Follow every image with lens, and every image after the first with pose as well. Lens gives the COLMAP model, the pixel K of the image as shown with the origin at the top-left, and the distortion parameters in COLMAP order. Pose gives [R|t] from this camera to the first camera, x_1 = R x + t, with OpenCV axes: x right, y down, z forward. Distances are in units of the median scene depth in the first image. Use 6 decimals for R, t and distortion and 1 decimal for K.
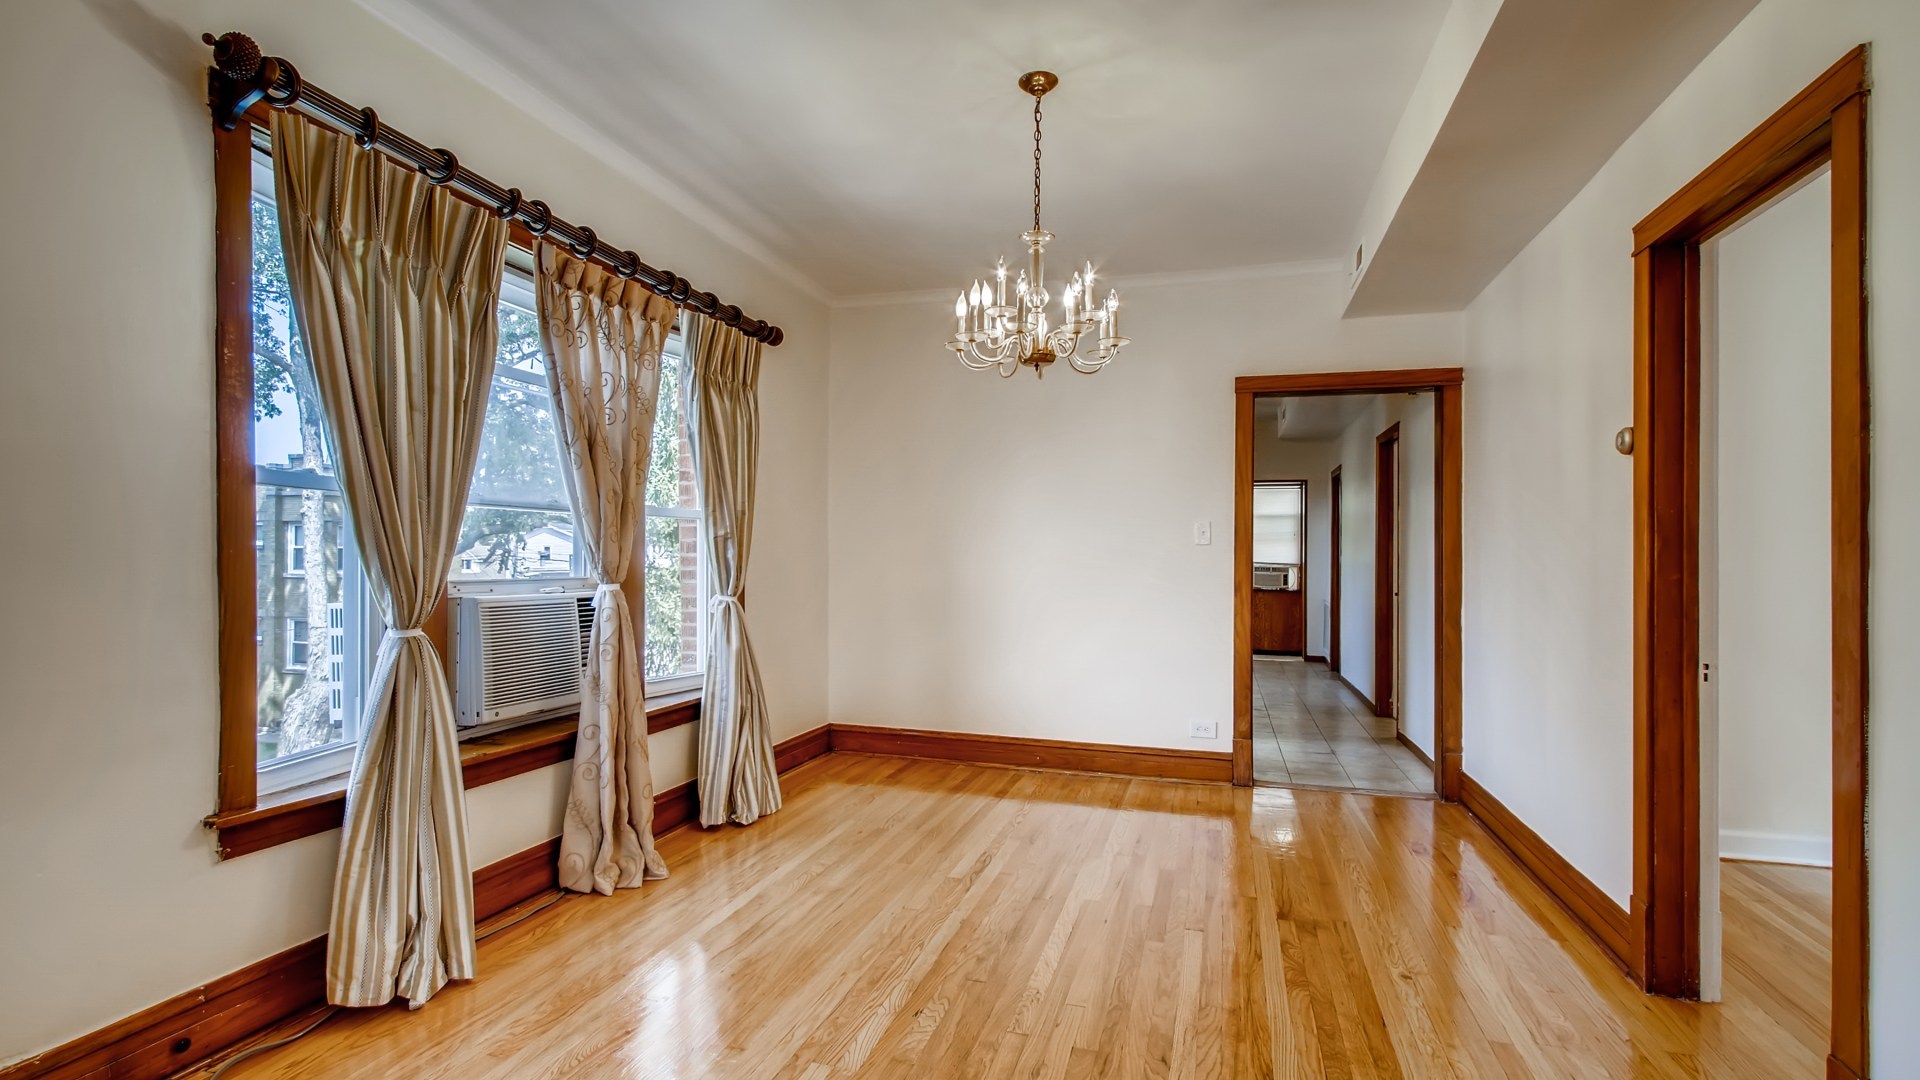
lens RADIAL K [[901.6, 0, 955.0], [0, 901.6, 549.6], [0, 0, 1]] dist [0.005680, -0.001043]
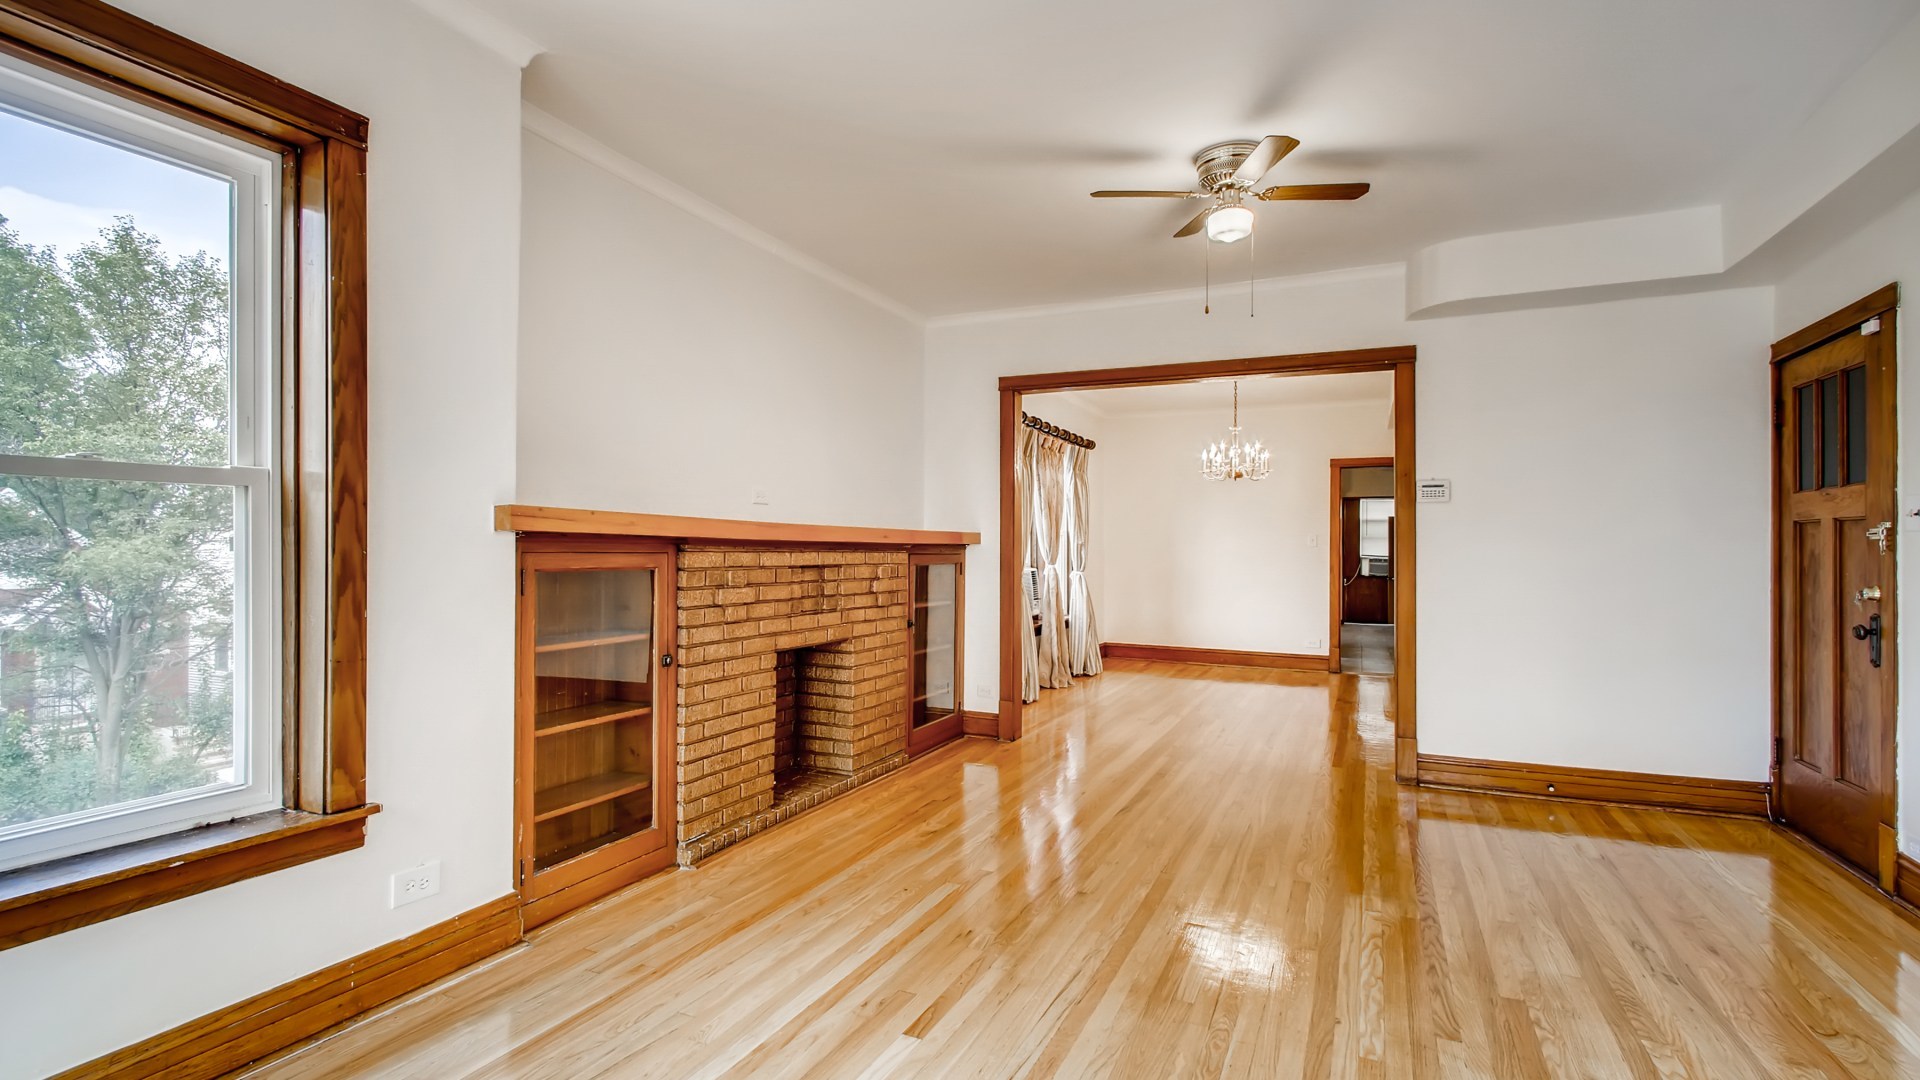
lens RADIAL K [[901.6, 0, 963.4], [0, 901.6, 538.3], [0, 0, 1]] dist [0.005680, -0.001043]
pose [[0.991133, 0.004905, -0.132781, -0.222675], [-0.004984, 0.999988, -0.000263, -0.023934], [0.132778, 0.000922, 0.991145, -1.083769]]
